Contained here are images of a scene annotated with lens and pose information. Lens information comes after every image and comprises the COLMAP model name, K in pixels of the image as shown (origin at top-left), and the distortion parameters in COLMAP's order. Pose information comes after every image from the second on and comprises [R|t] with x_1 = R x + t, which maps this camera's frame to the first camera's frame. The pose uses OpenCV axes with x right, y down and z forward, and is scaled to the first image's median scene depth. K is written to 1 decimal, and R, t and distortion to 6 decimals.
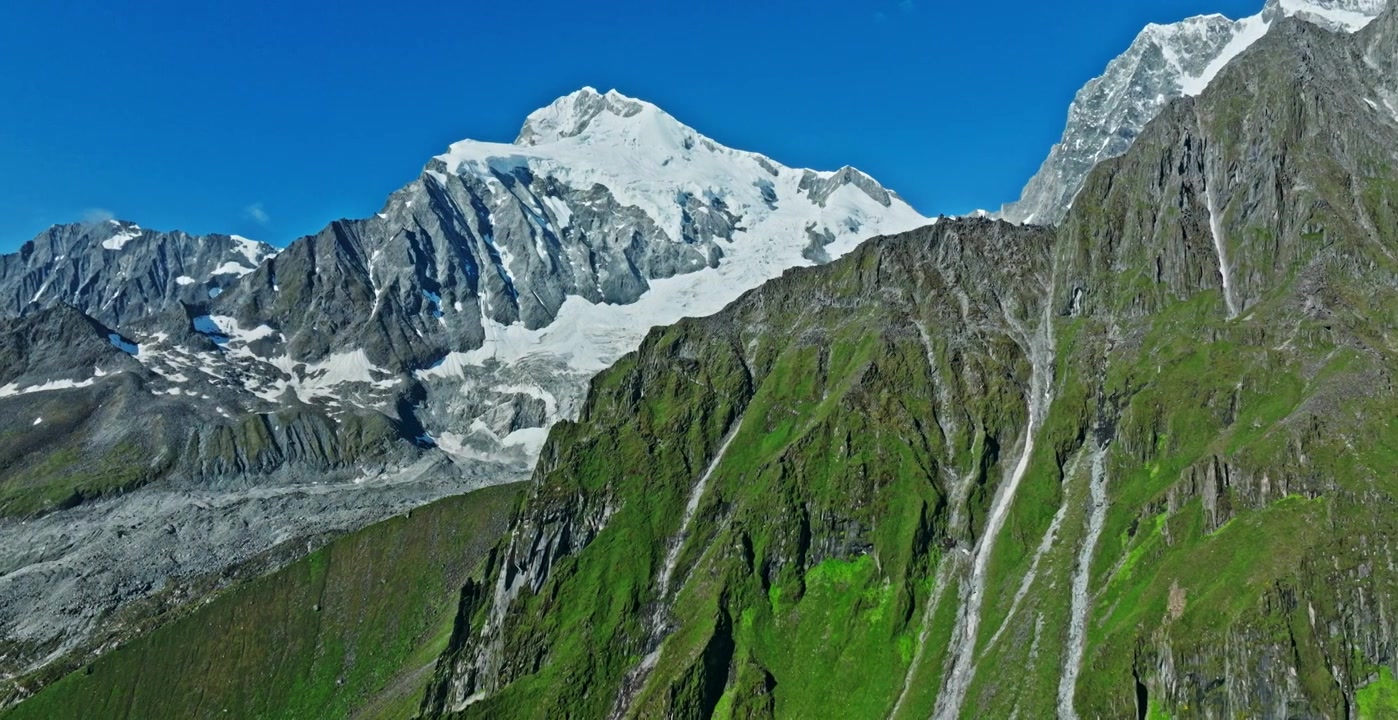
lens RADIAL K [[985.4, 0, 702.5], [0, 985.4, 356.5], [0, 0, 1]] dist [-0.000428, 0.016079]
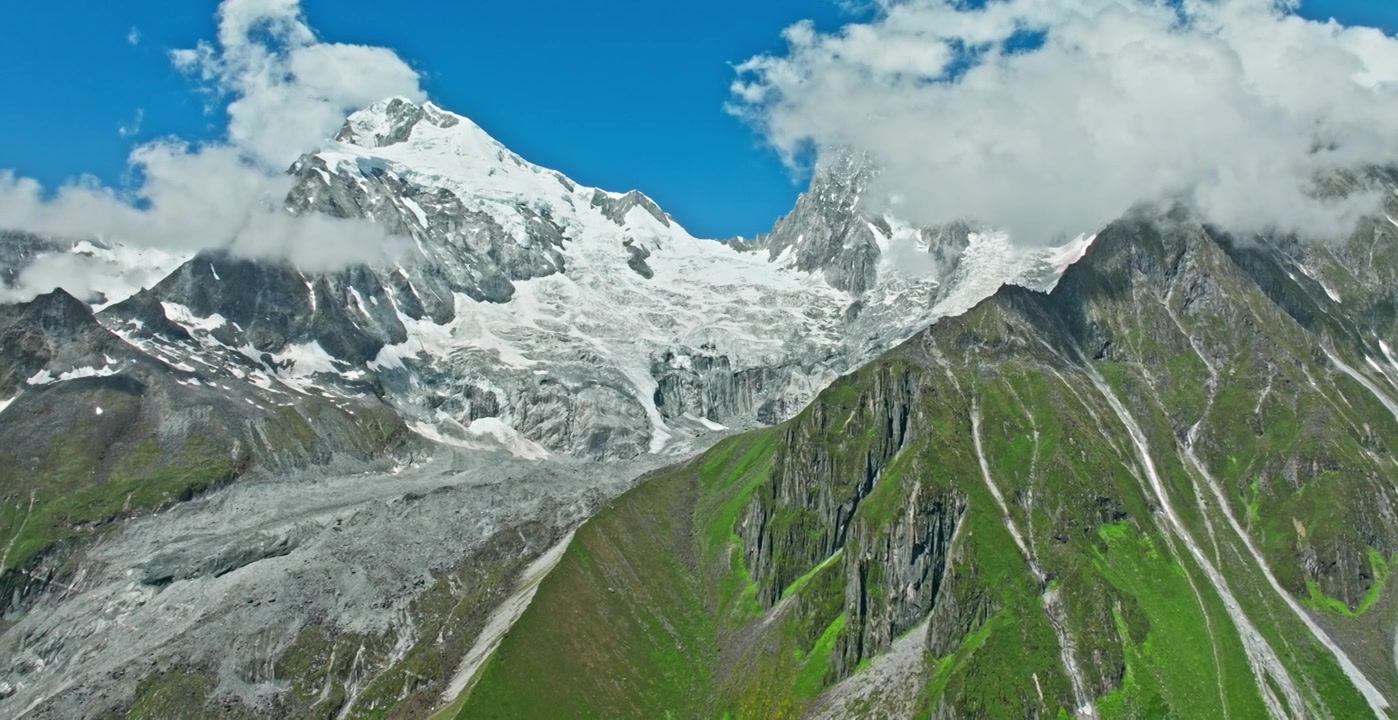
lens RADIAL K [[867.4, 0, 704.2], [0, 867.4, 355.1], [0, 0, 1]] dist [-0.179344, 0.027041]
pose [[0.916932, 0.028639, 0.398013, -0.314473], [-0.036671, 0.999248, 0.012580, -0.018012], [-0.397354, -0.026131, 0.917293, 0.016340]]
